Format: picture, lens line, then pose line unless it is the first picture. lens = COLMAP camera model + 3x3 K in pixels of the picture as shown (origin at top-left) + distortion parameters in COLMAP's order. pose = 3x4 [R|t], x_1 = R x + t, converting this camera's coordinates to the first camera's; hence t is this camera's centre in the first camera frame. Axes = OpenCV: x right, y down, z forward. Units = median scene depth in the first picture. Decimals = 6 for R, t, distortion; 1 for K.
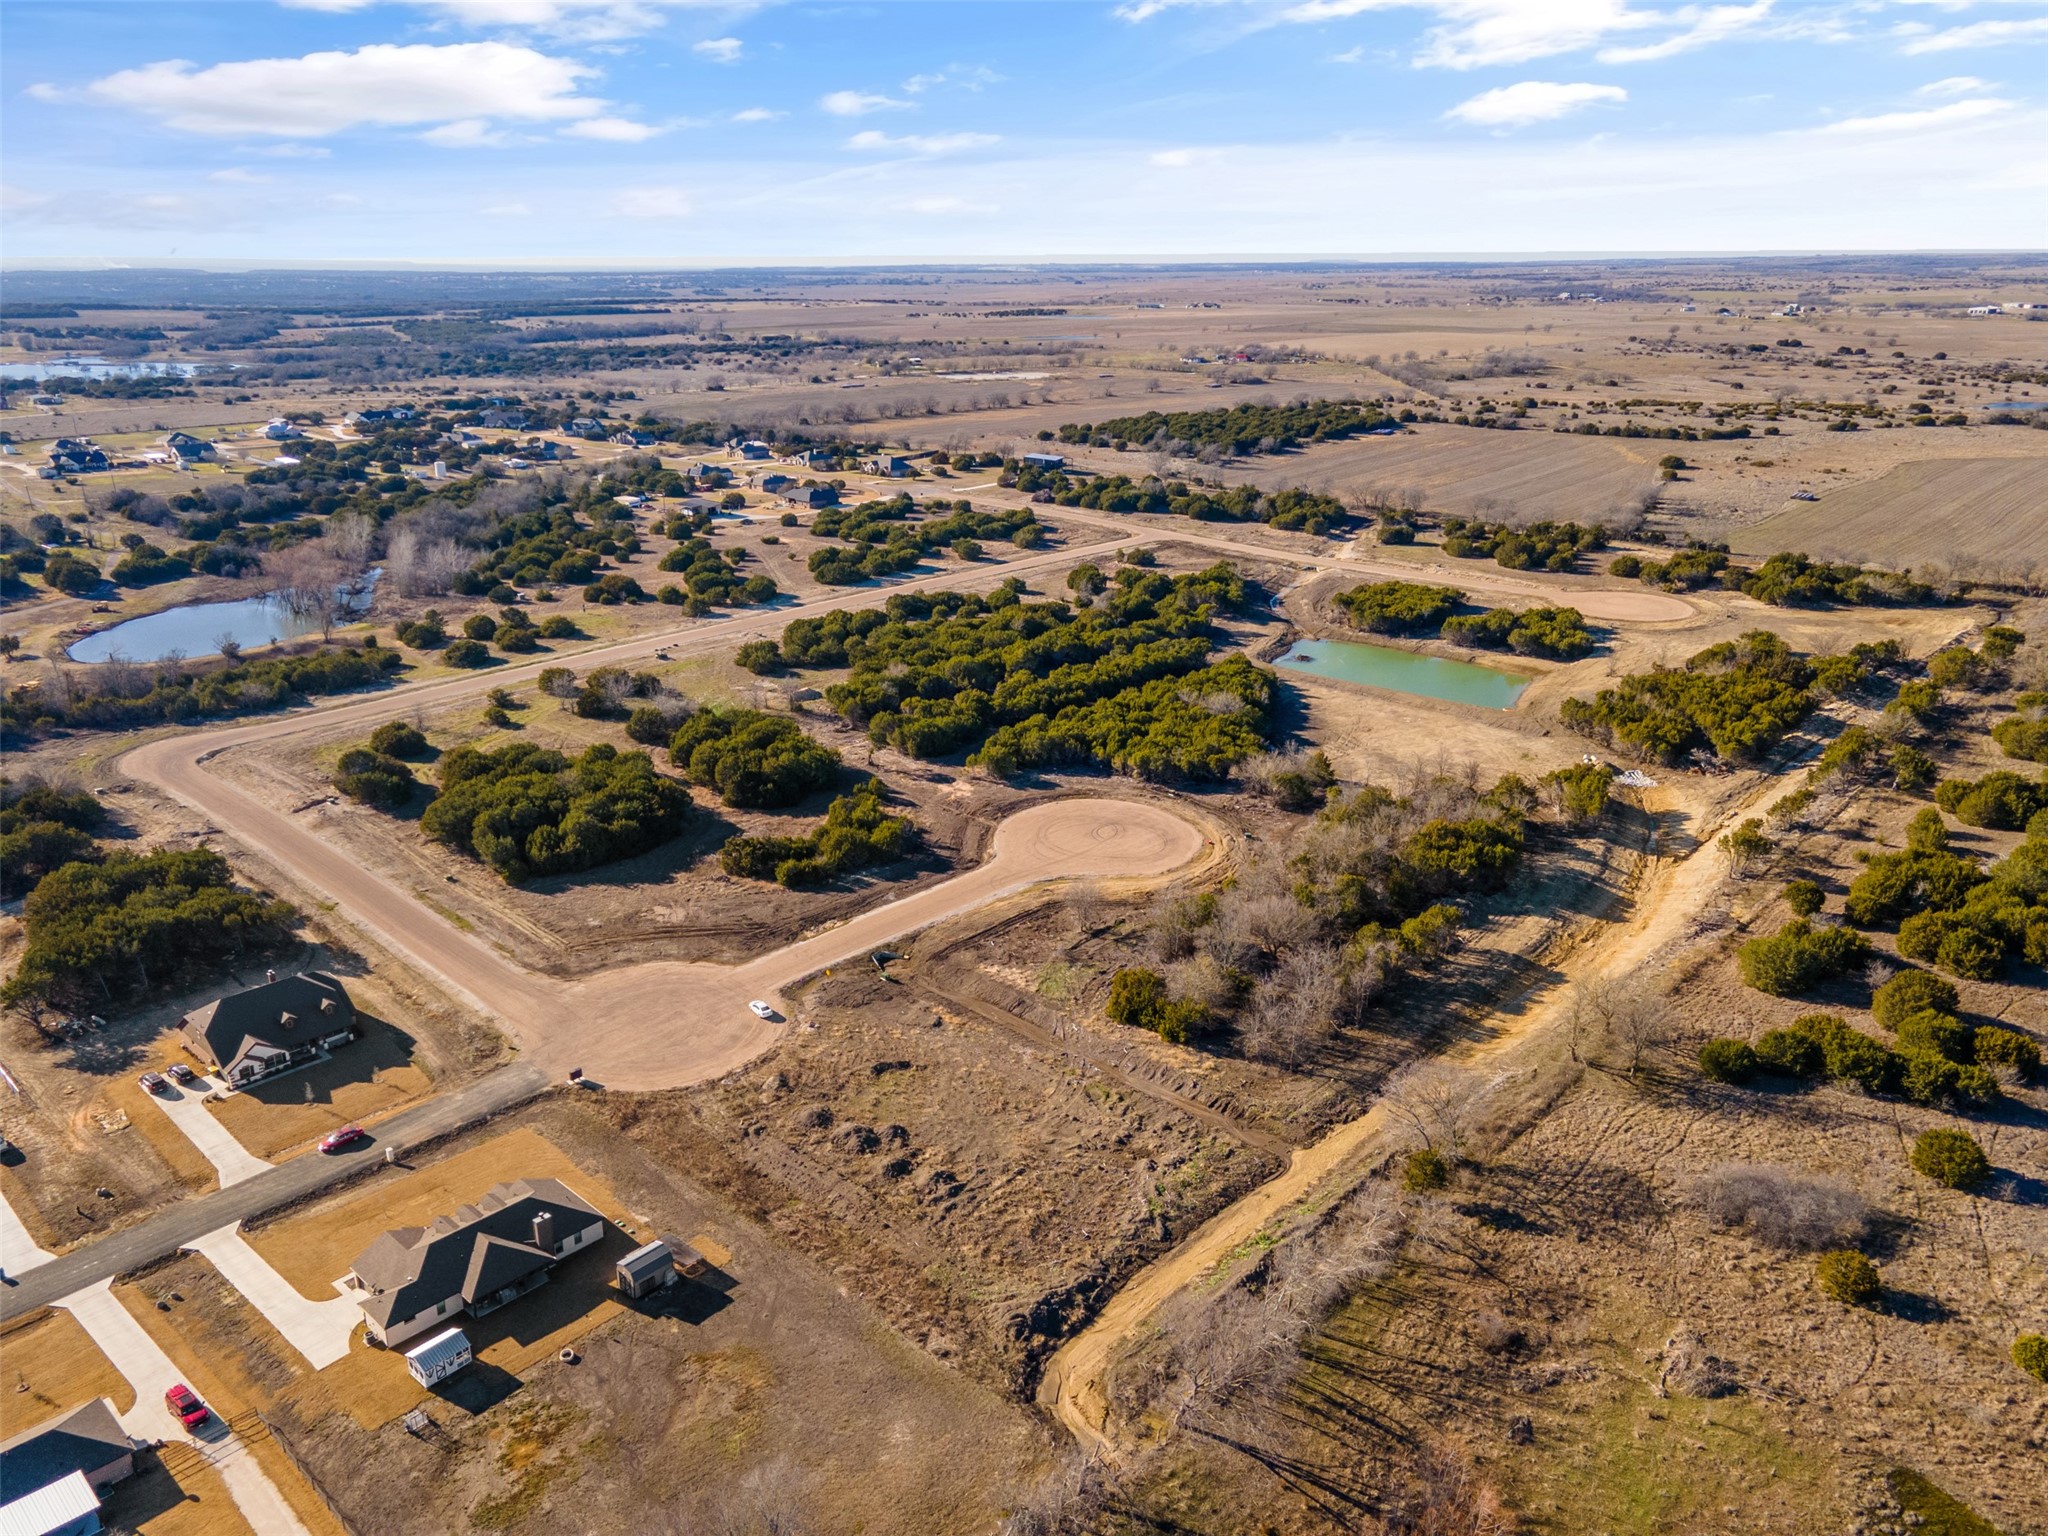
lens RADIAL K [[1486.0, 0, 1007.3], [0, 1486.0, 765.6], [0, 0, 1]] dist [0.025758, 0.037610]
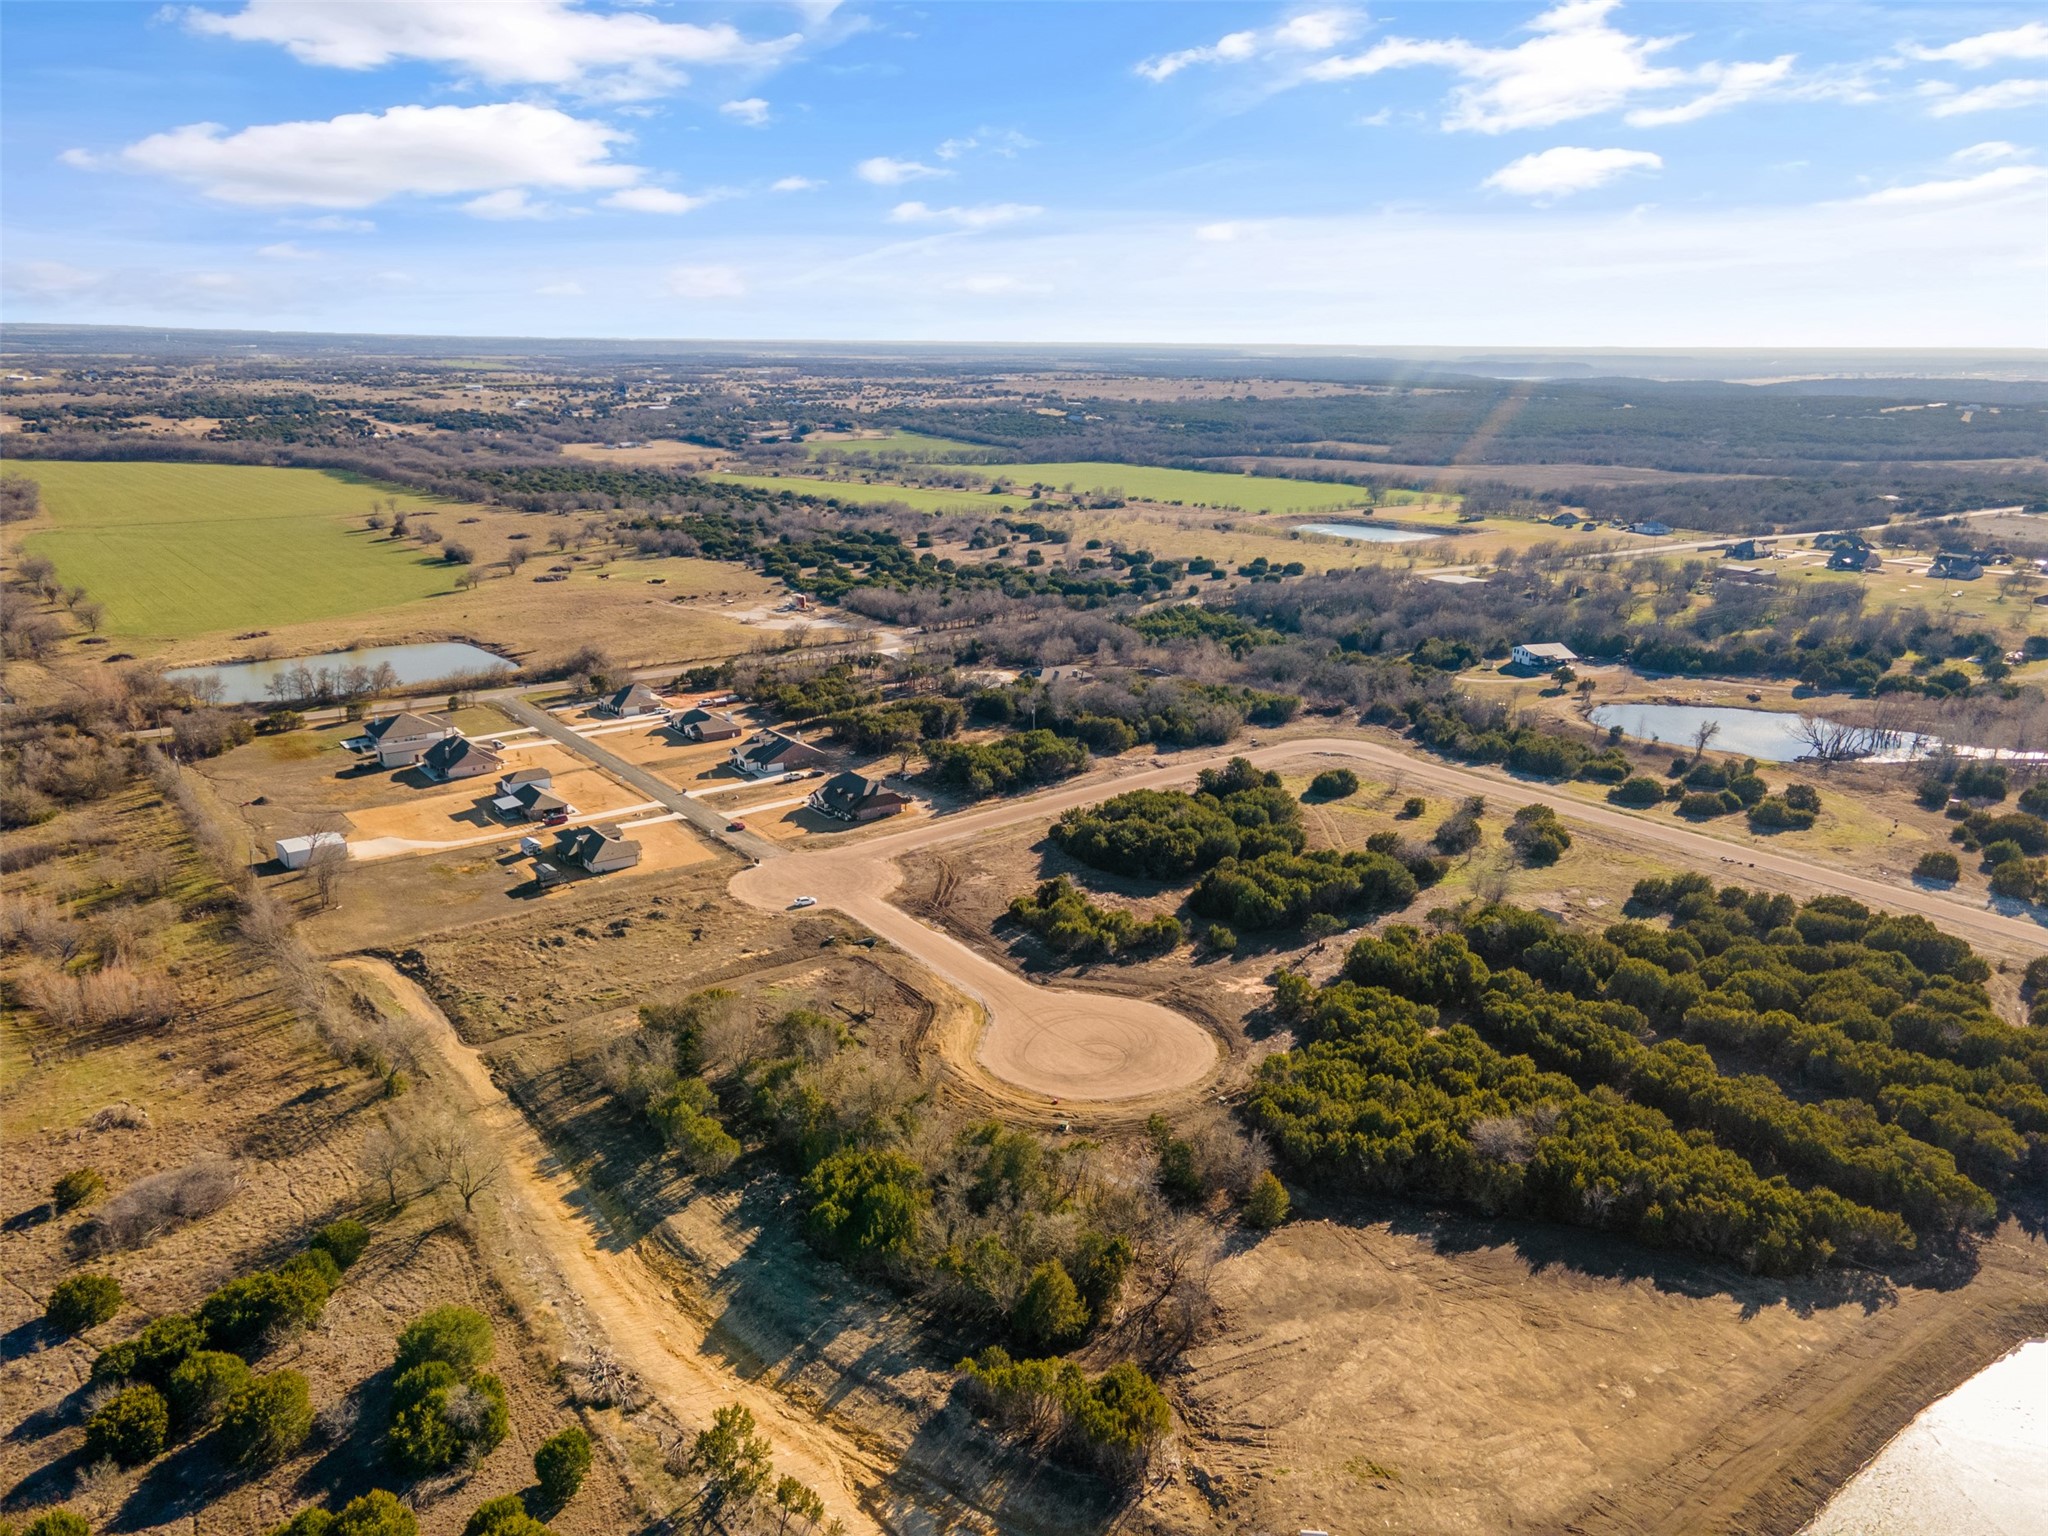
lens RADIAL K [[1486.0, 0, 1007.3], [0, 1486.0, 765.6], [0, 0, 1]] dist [0.025758, 0.037610]
pose [[-0.177186, 0.271935, -0.945863, 0.647138], [-0.330177, 0.888946, 0.317423, -0.272942], [0.927140, 0.368545, -0.067722, 0.710222]]
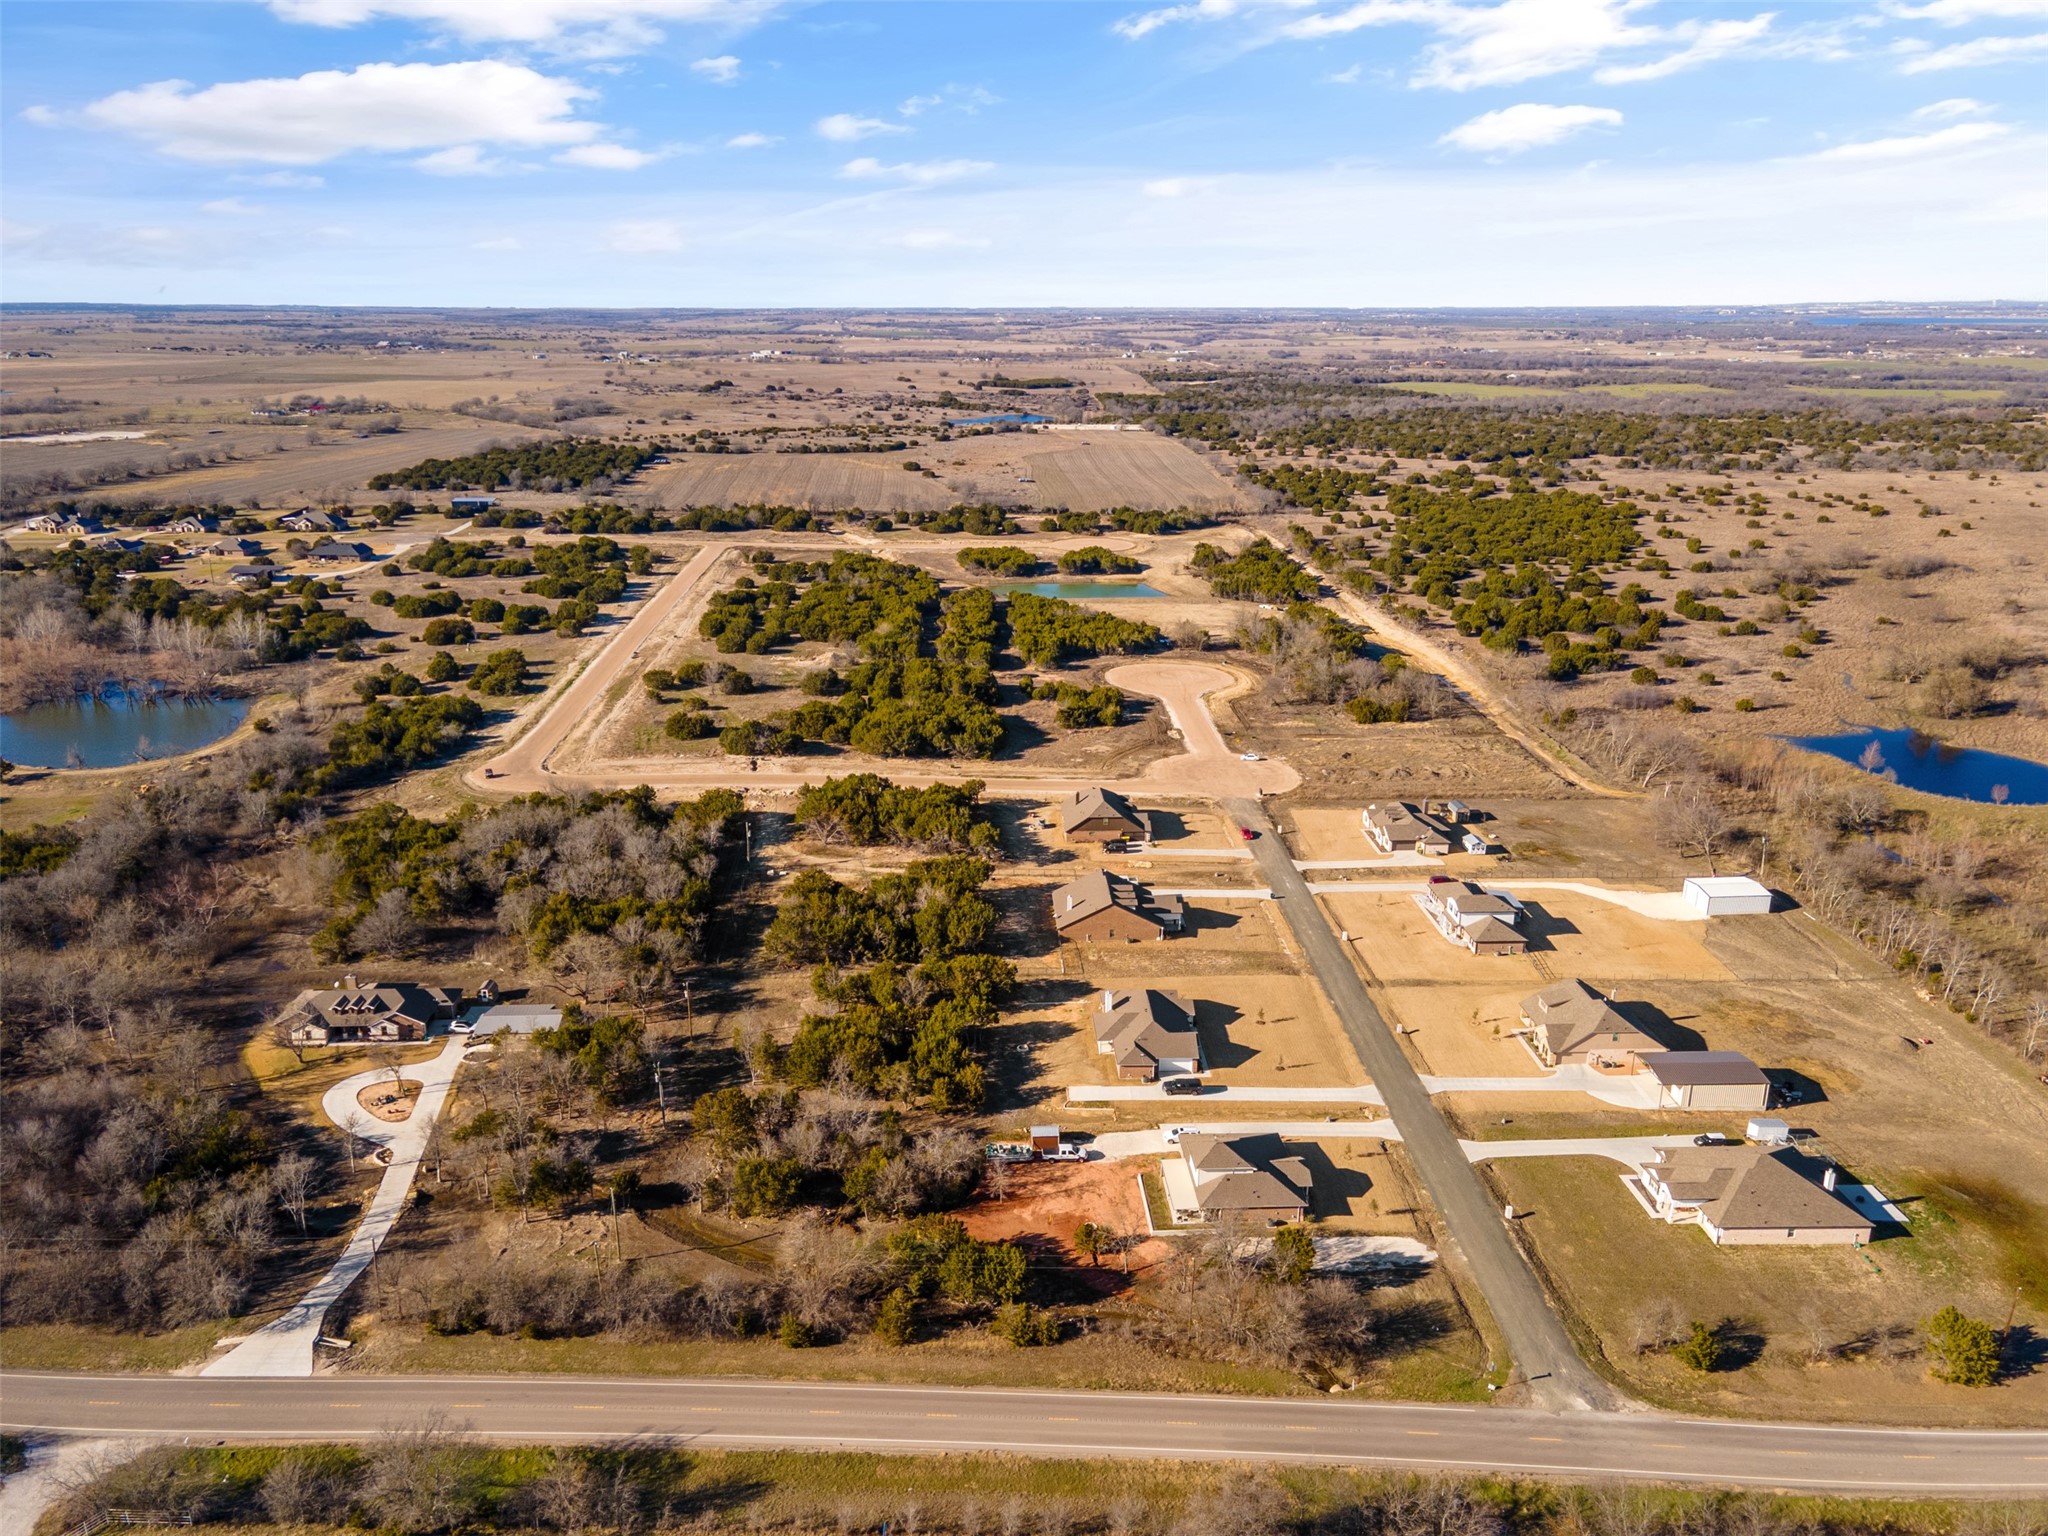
lens RADIAL K [[1469.5, 0, 975.6], [0, 1469.5, 833.8], [0, 0, 1]] dist [0.043973, 0.003295]
pose [[0.706719, -0.238087, 0.666231, -0.914396], [0.227673, 0.968118, 0.104461, -0.003340], [-0.669861, 0.077859, 0.738393, -0.037981]]
